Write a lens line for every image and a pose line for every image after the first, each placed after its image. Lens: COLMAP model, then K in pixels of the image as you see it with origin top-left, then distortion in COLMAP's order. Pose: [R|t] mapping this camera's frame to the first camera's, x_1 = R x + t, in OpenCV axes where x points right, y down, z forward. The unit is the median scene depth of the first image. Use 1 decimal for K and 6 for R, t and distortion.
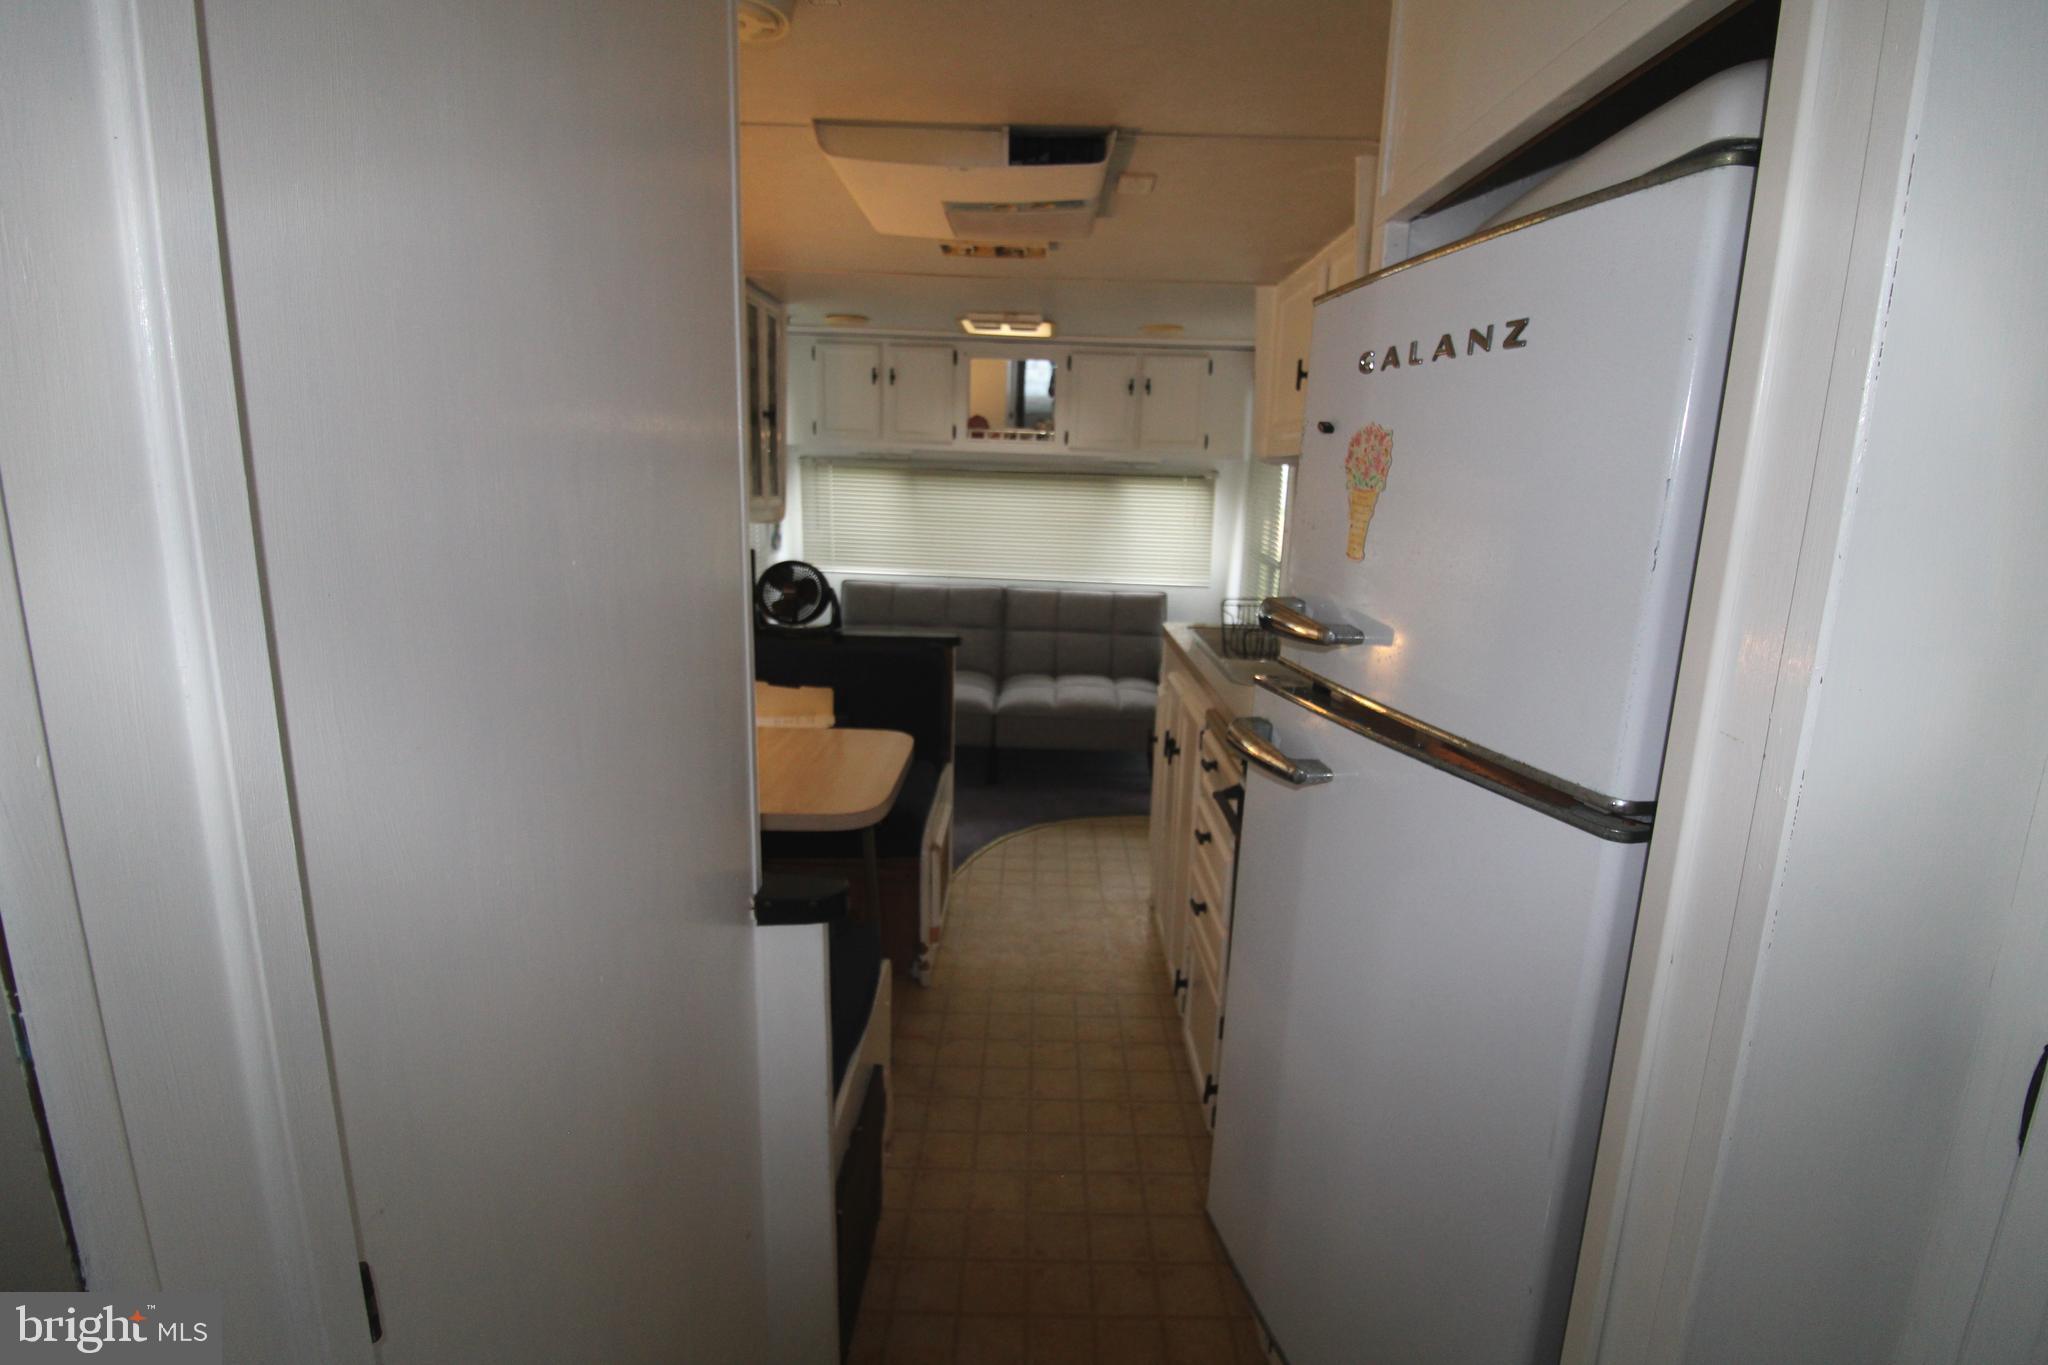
lens RADIAL K [[955.5, 0, 1046.6], [0, 955.5, 662.3], [0, 0, 1]] dist [0.000929, -0.013850]
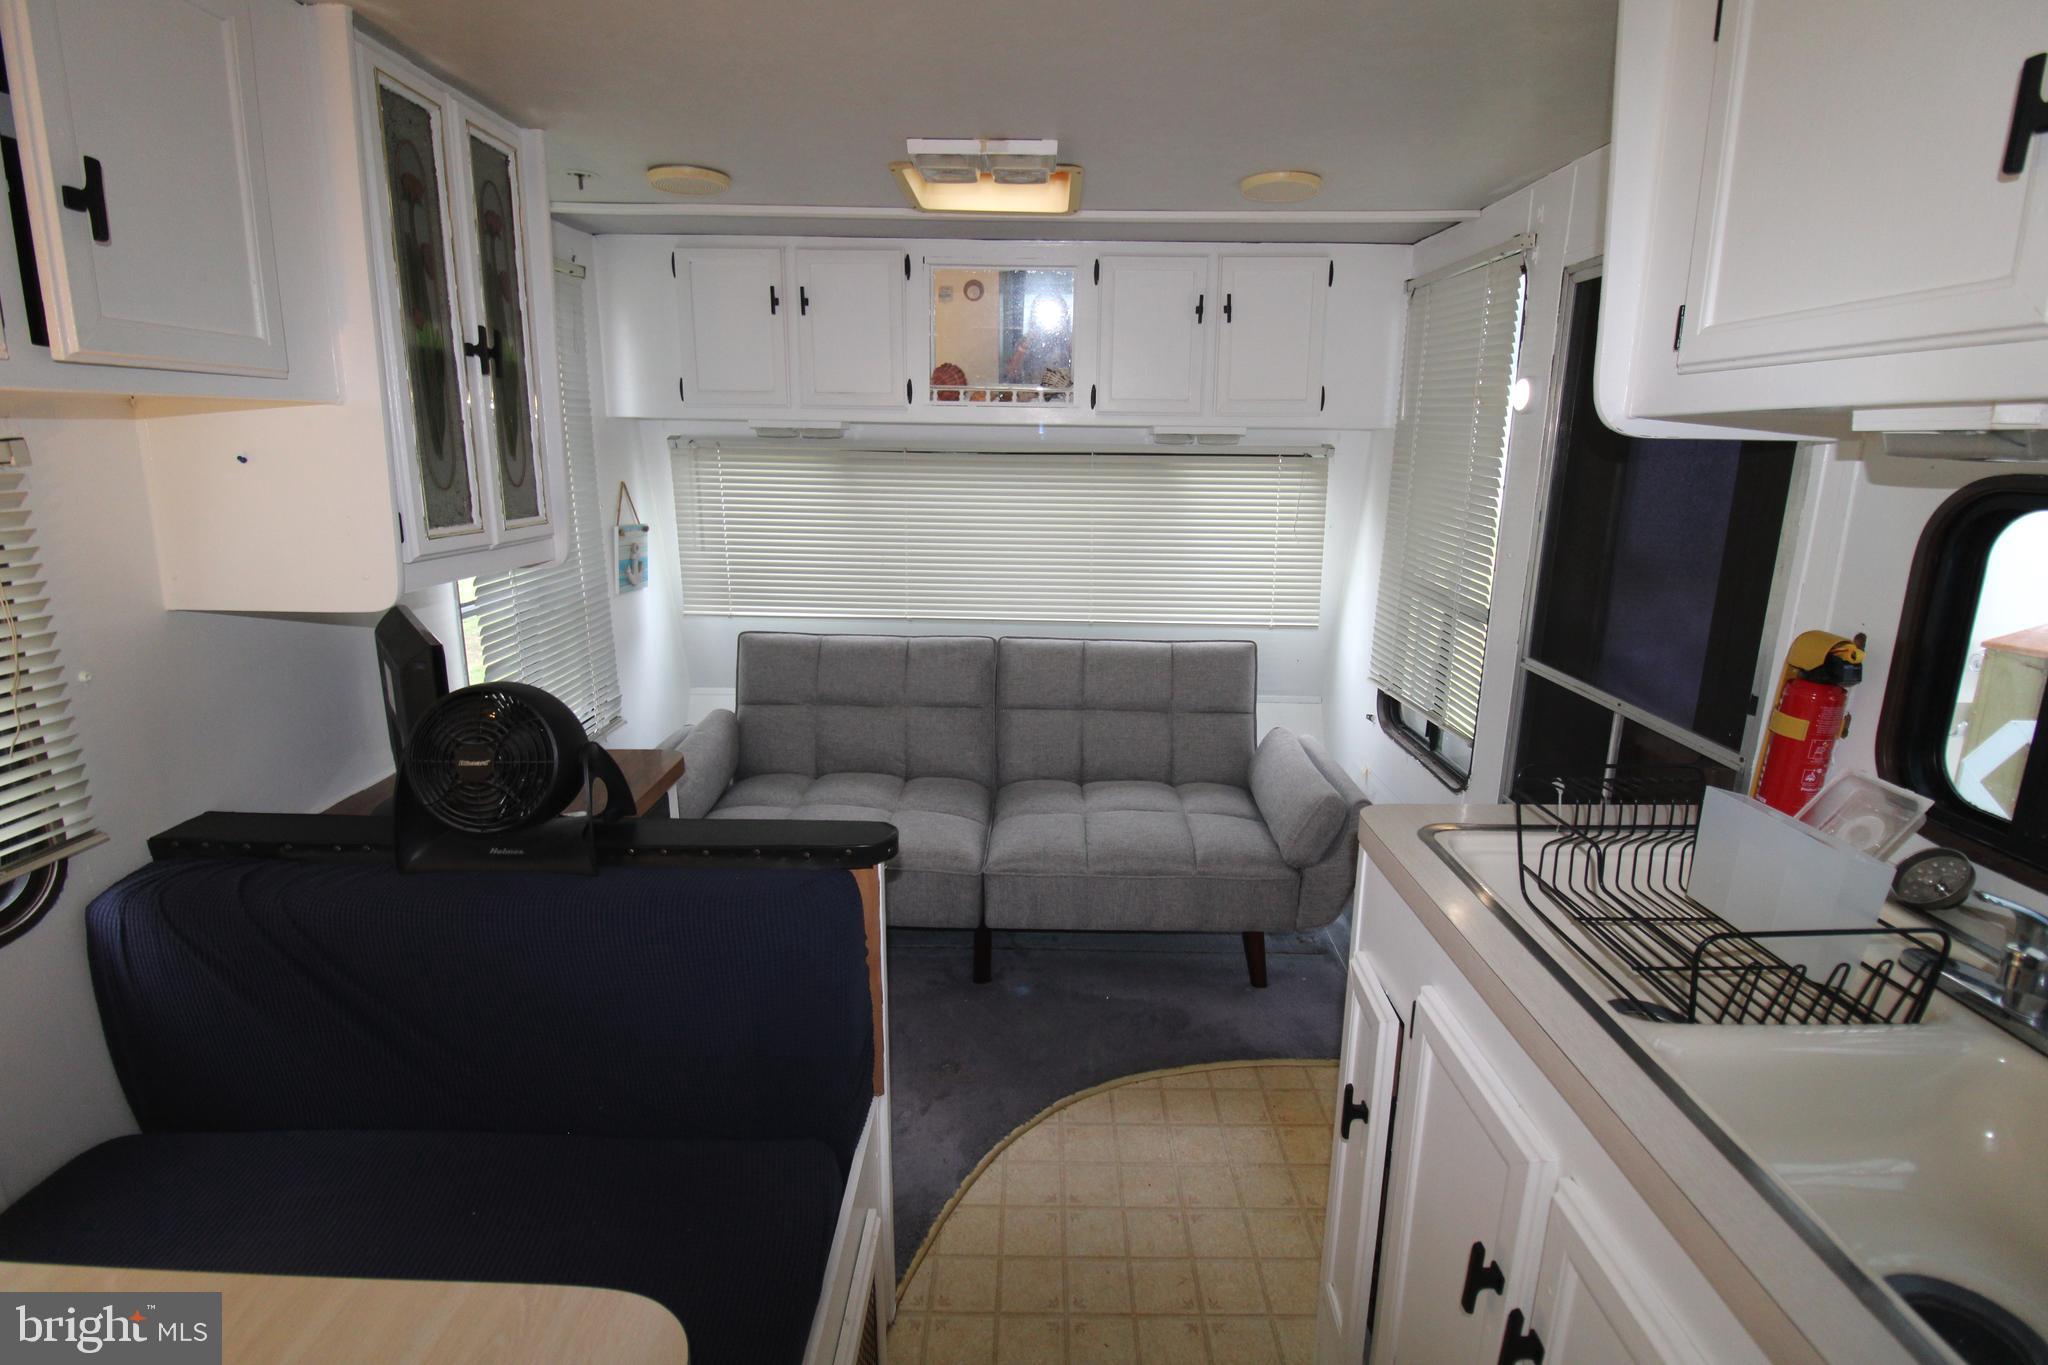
lens RADIAL K [[955.5, 0, 1046.6], [0, 955.5, 662.3], [0, 0, 1]] dist [0.000929, -0.013850]
pose [[0.999791, -0.019189, -0.007049, -0.008117], [0.019375, 0.999438, 0.027340, -0.083021], [0.006520, -0.027471, 0.999601, 0.385825]]
